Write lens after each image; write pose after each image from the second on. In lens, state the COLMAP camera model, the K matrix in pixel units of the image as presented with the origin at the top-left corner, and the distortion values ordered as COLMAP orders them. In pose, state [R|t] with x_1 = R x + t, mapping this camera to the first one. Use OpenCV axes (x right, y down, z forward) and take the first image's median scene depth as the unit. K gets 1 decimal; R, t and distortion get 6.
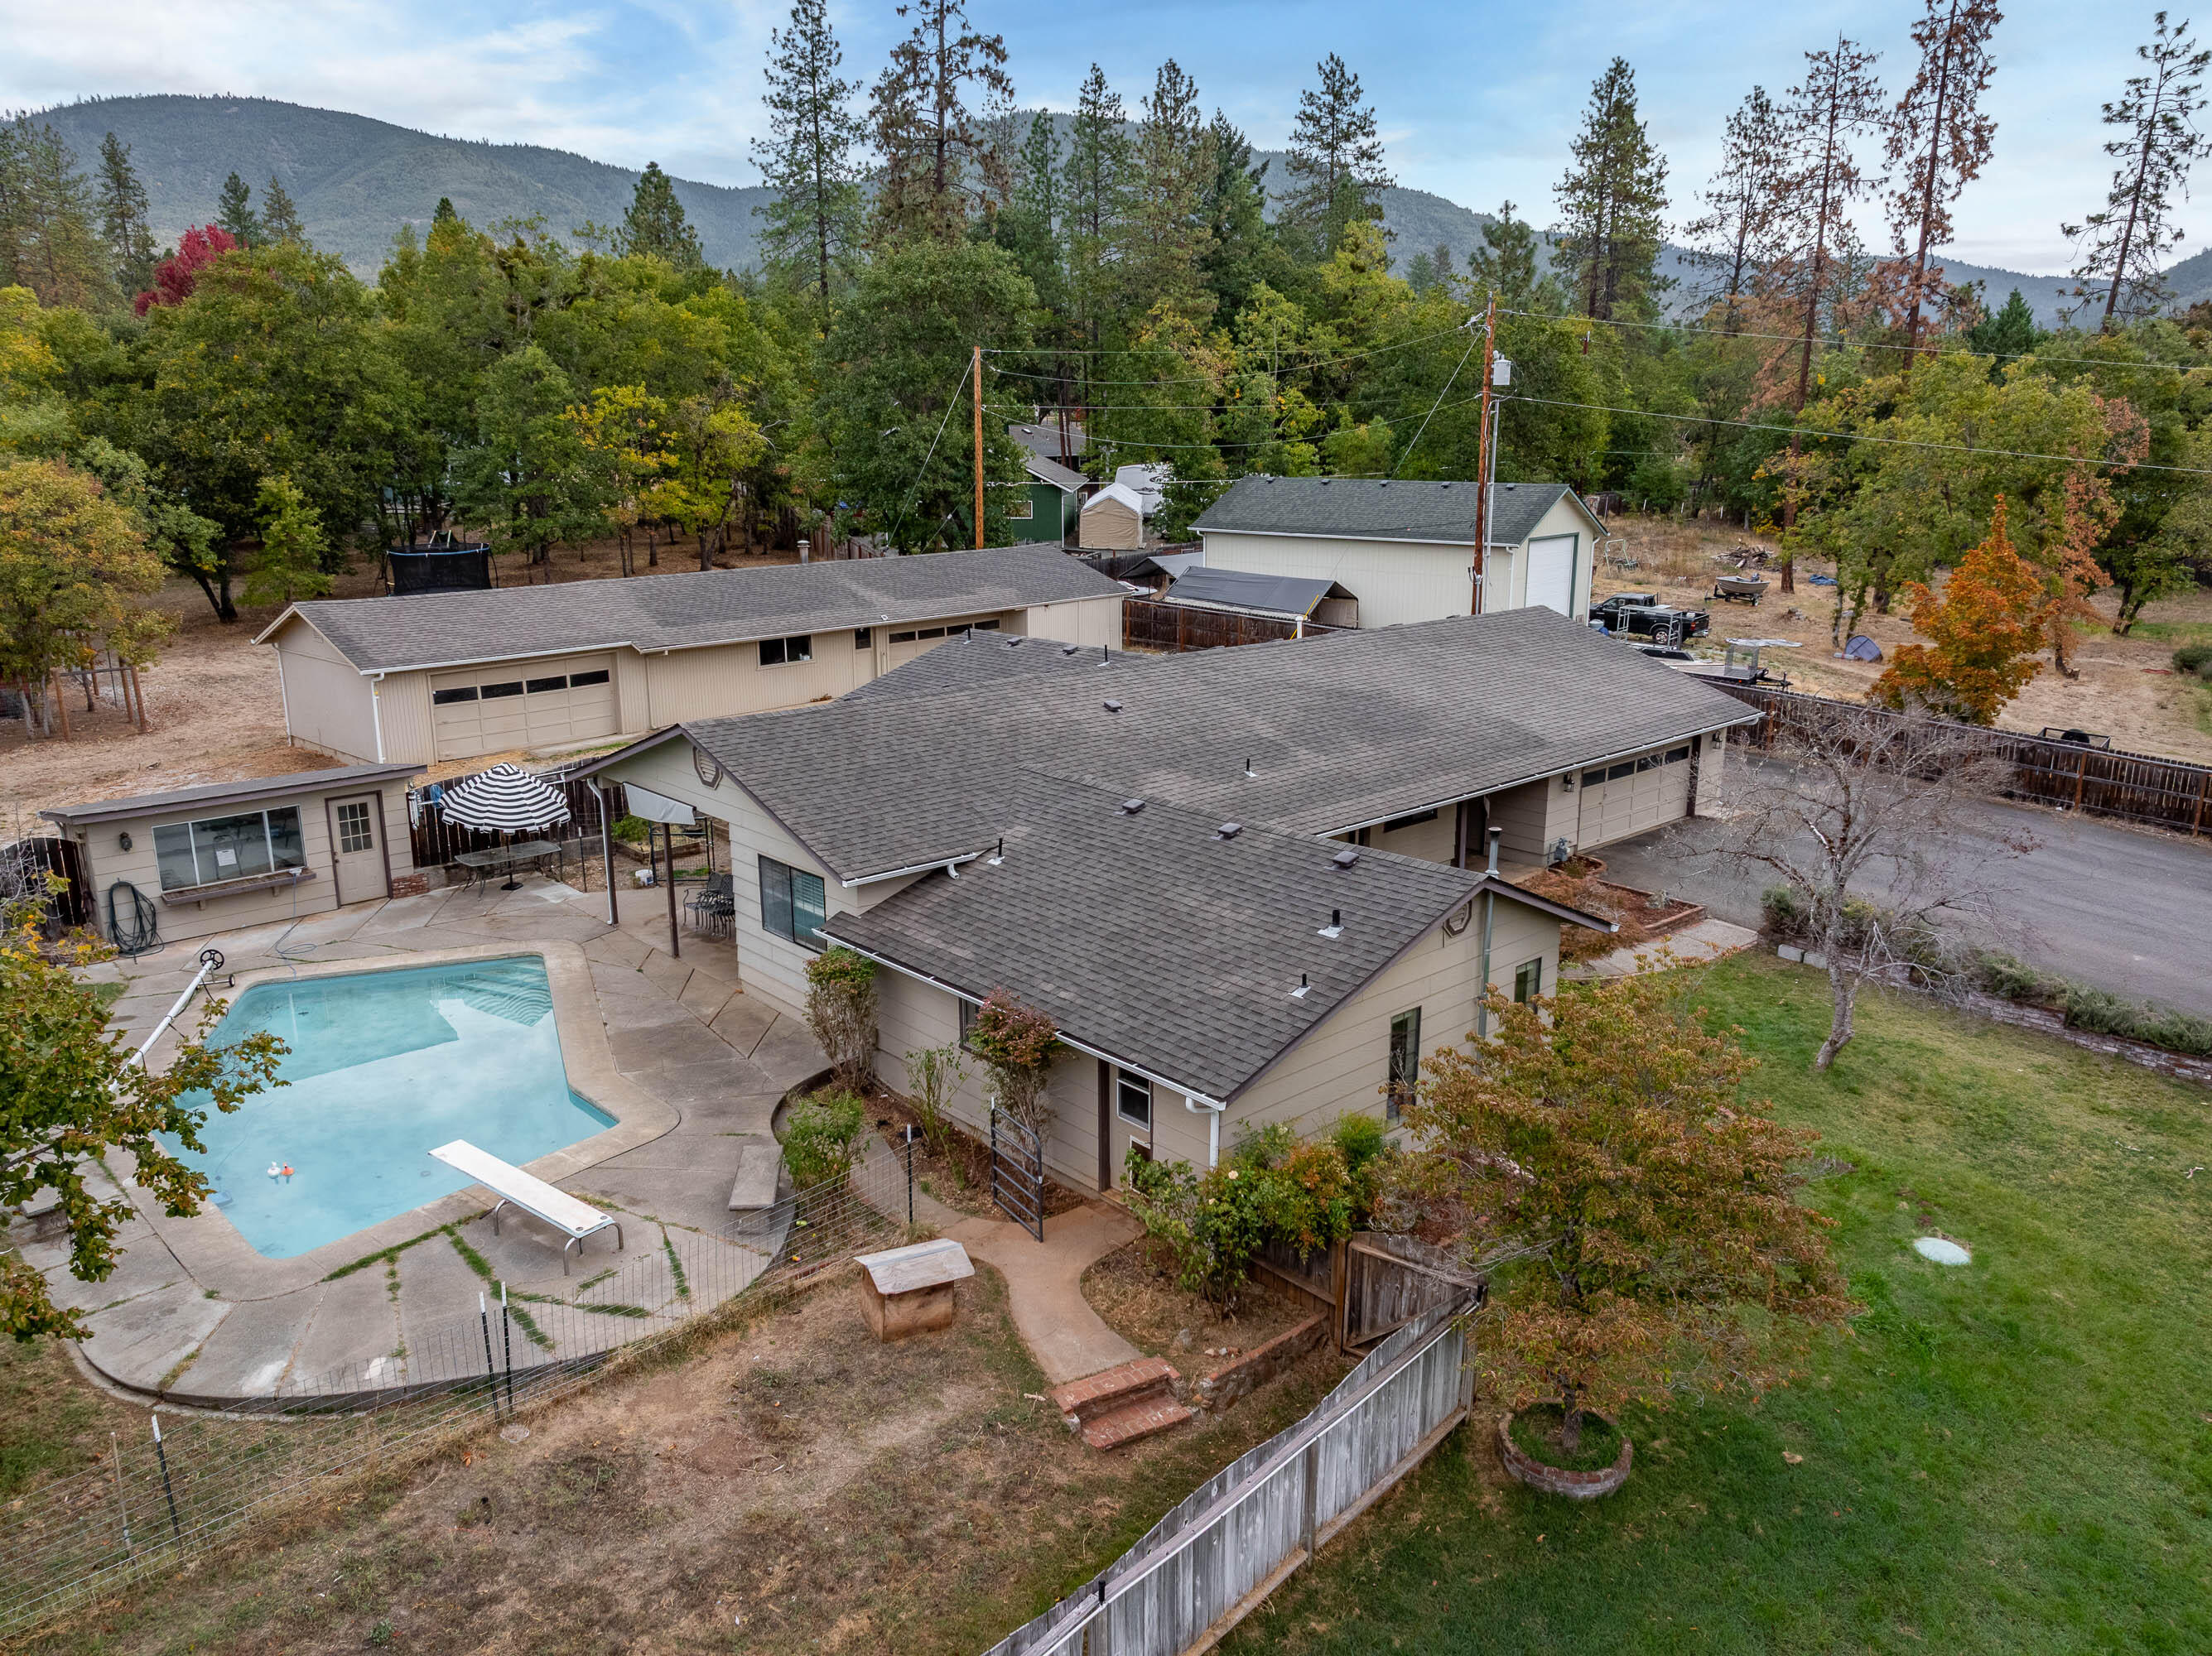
lens RADIAL K [[1557.5, 0, 1104.2], [0, 1557.5, 817.0], [0, 0, 1]] dist [-0.055077, 0.023847]
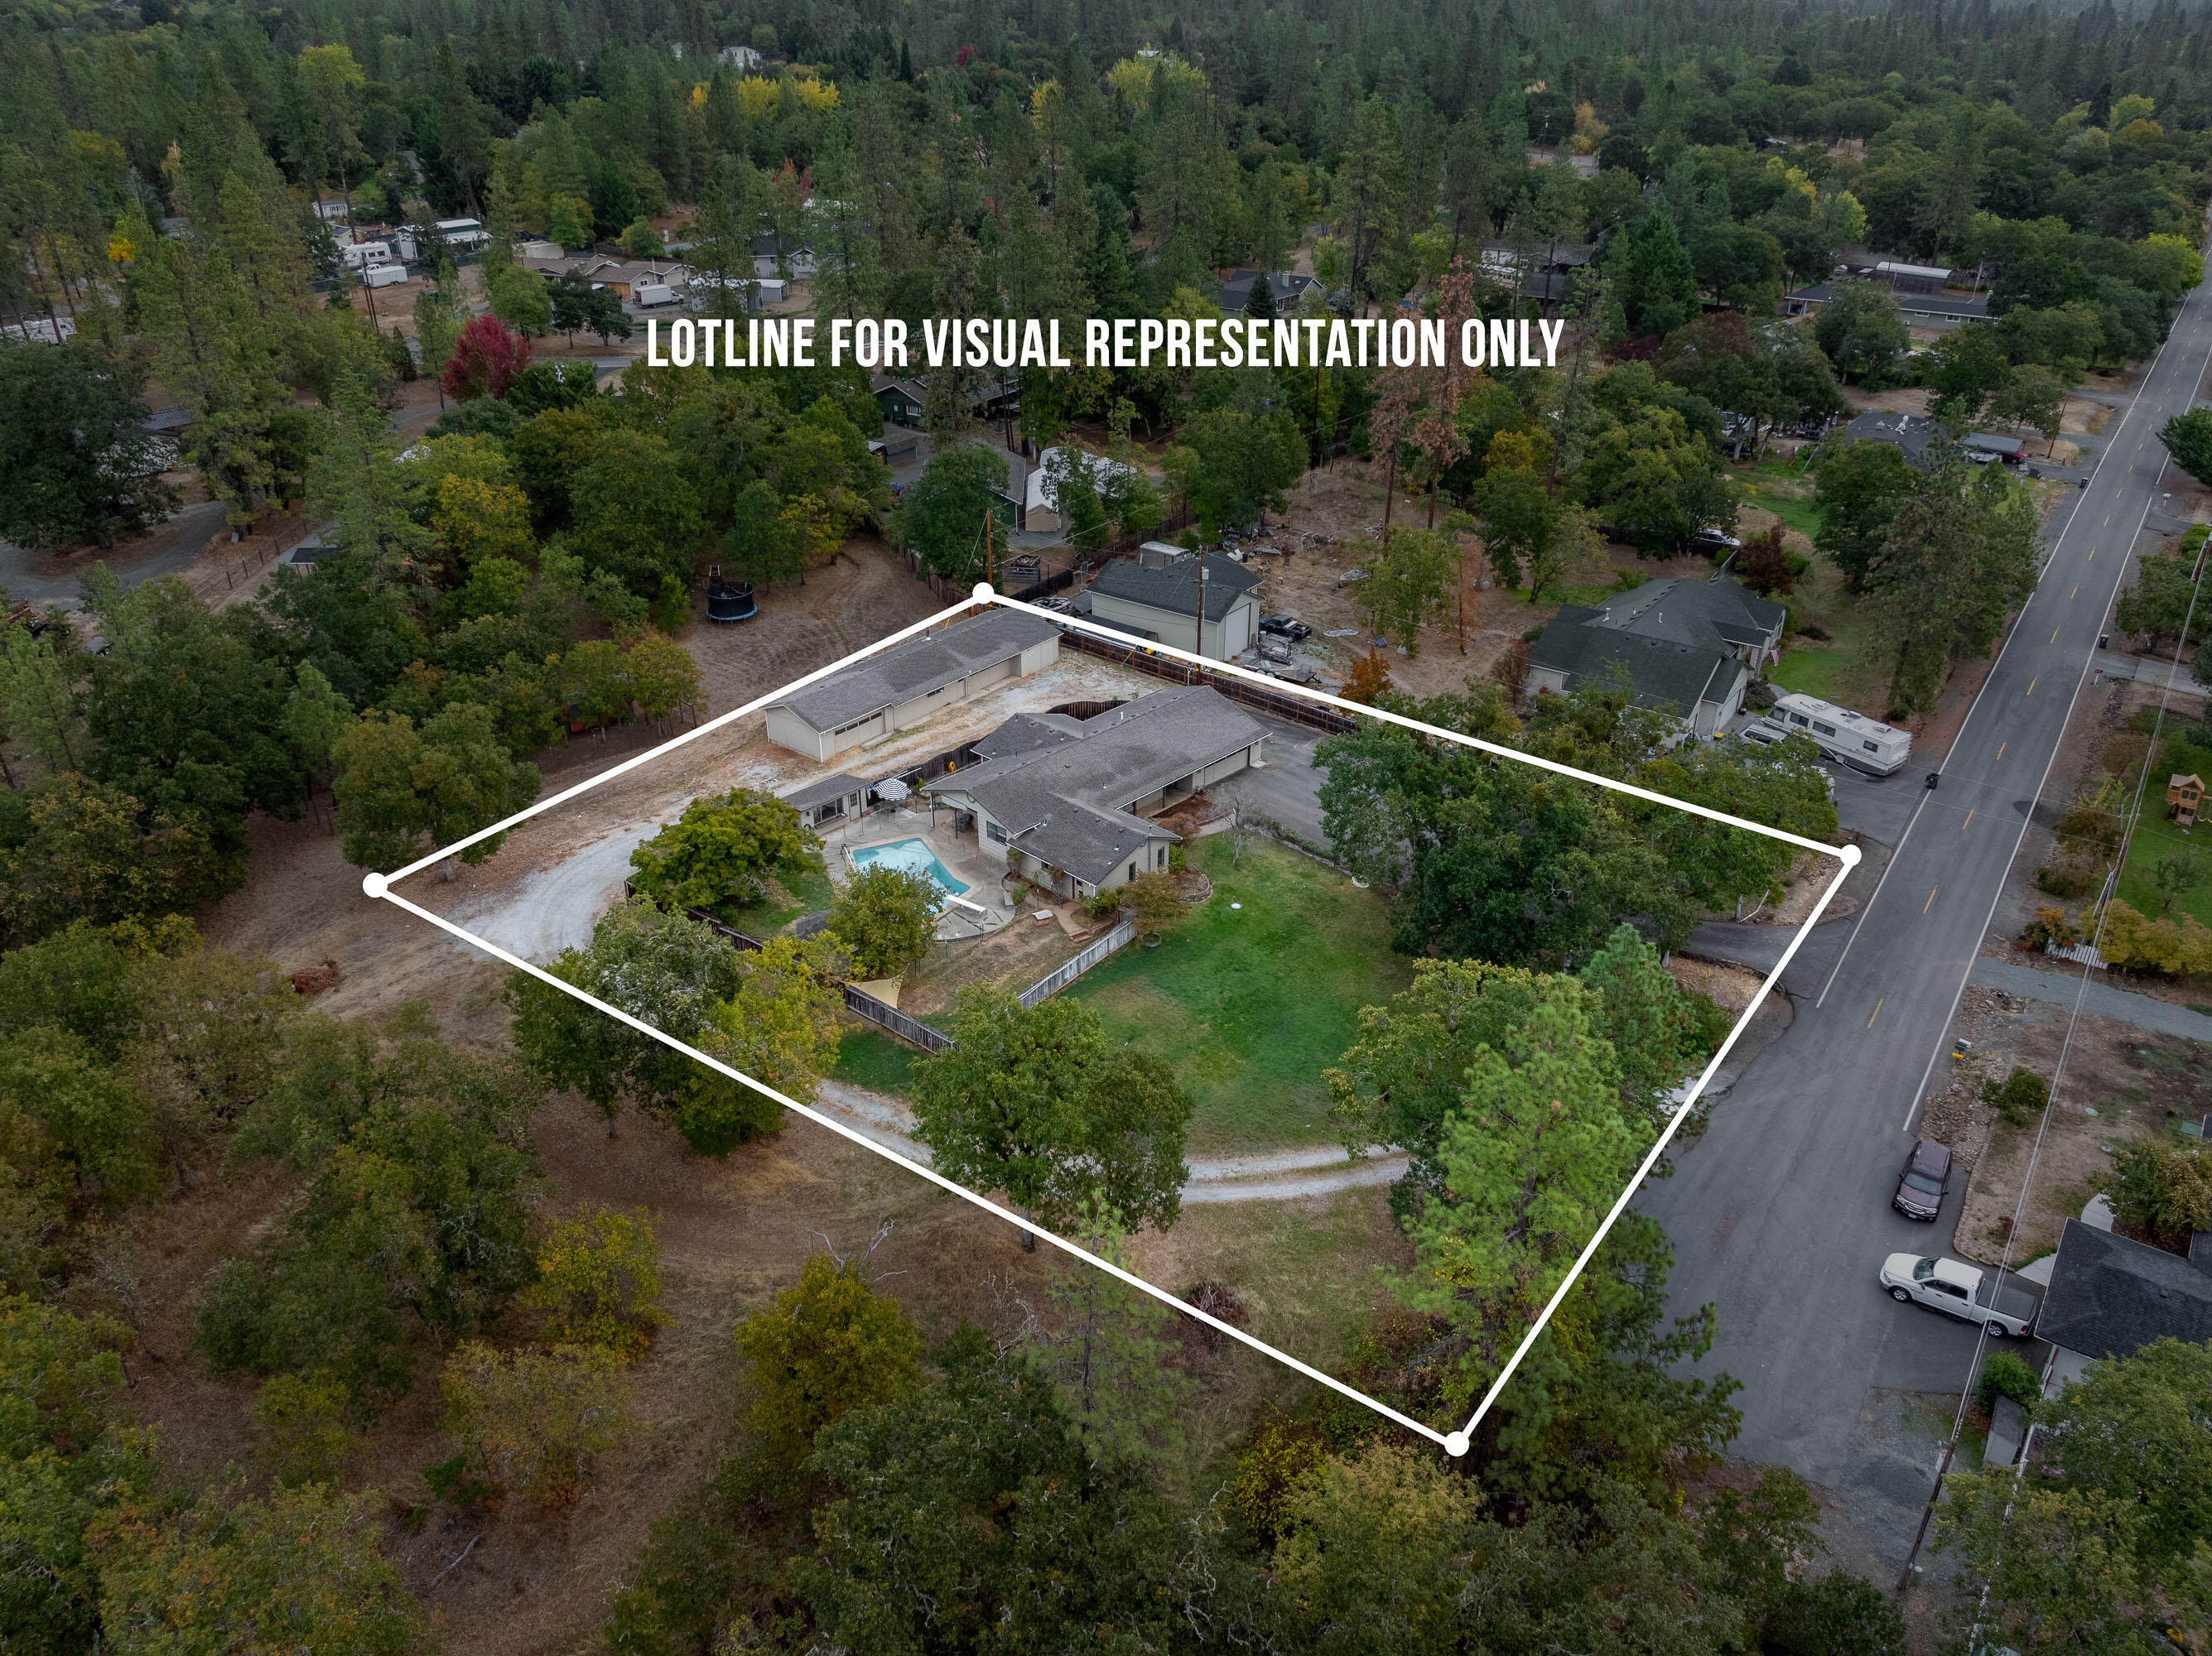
lens RADIAL K [[1549.4, 0, 1106.0], [0, 1549.4, 828.0], [0, 0, 1]] dist [-0.036573, 0.001388]
pose [[0.997730, -0.028344, 0.061088, -0.061709], [0.012868, 0.970636, 0.240207, -0.376822], [-0.066102, -0.238875, 0.968798, -1.213349]]
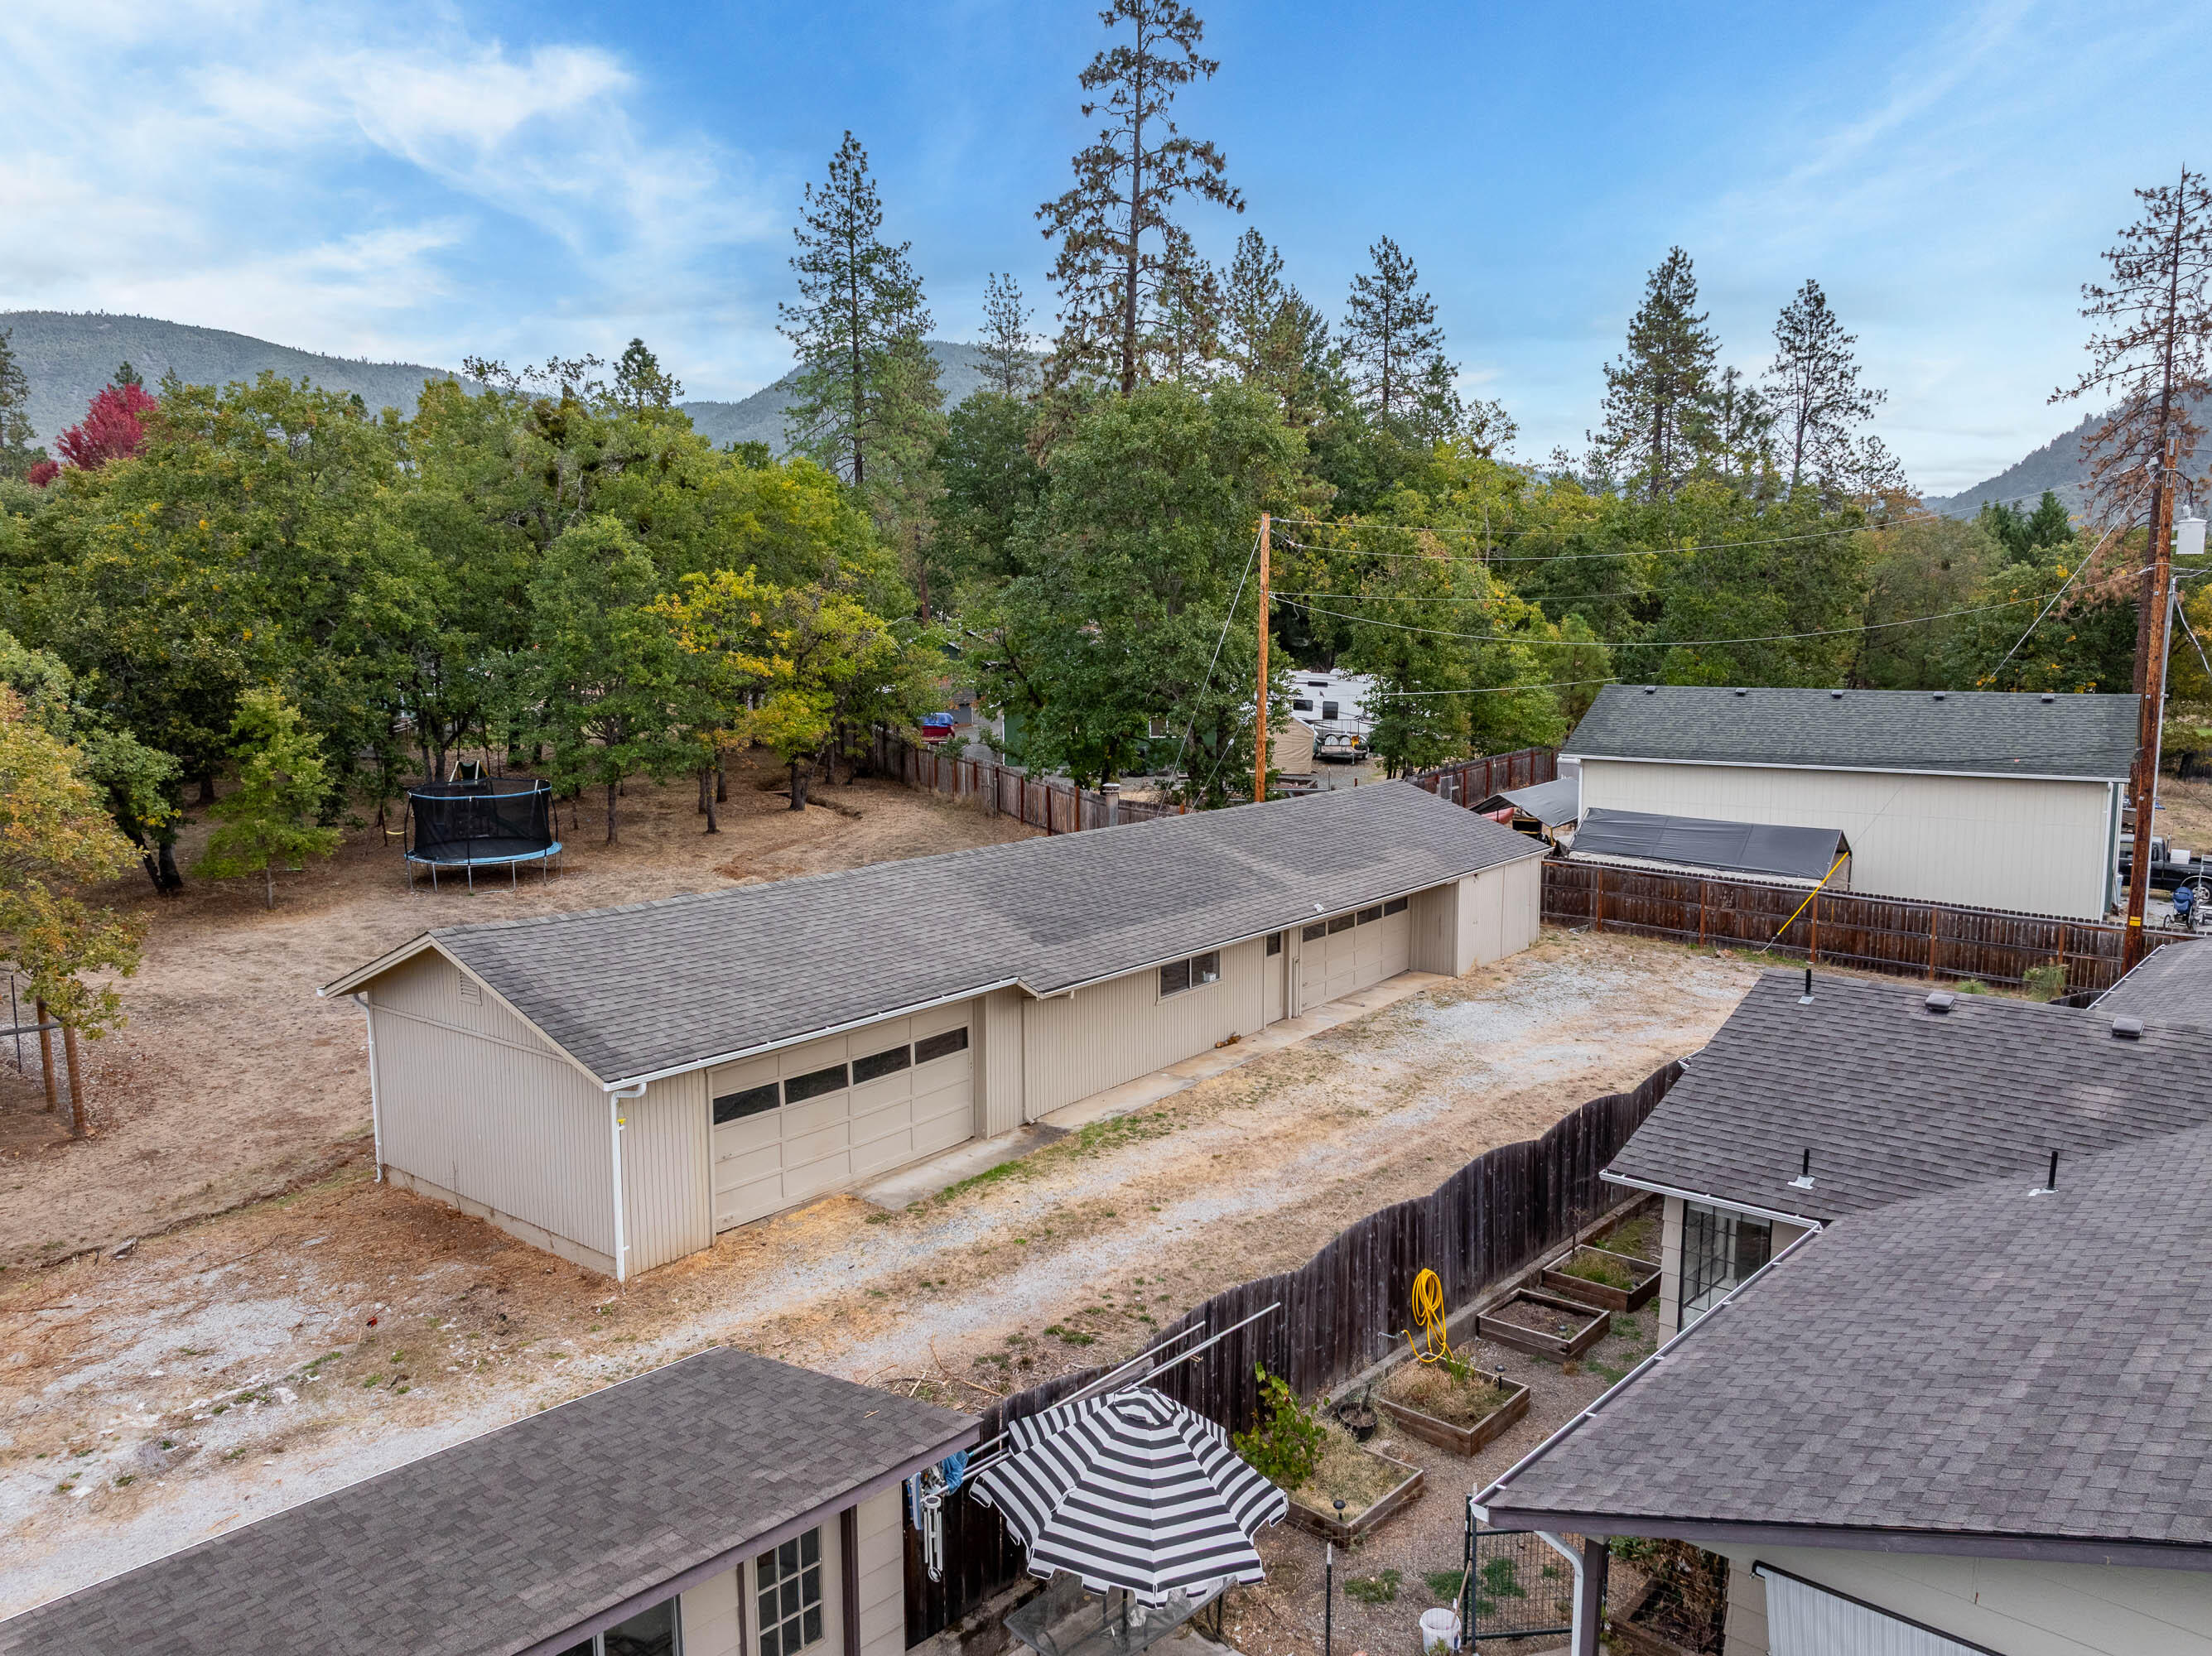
lens RADIAL K [[1549.4, 0, 1106.0], [0, 1549.4, 828.0], [0, 0, 1]] dist [-0.036573, 0.001388]
pose [[0.996665, -0.012493, 0.080642, -0.211929], [0.022380, 0.992169, -0.122882, -0.065019], [-0.078475, 0.124276, 0.989140, 0.288321]]
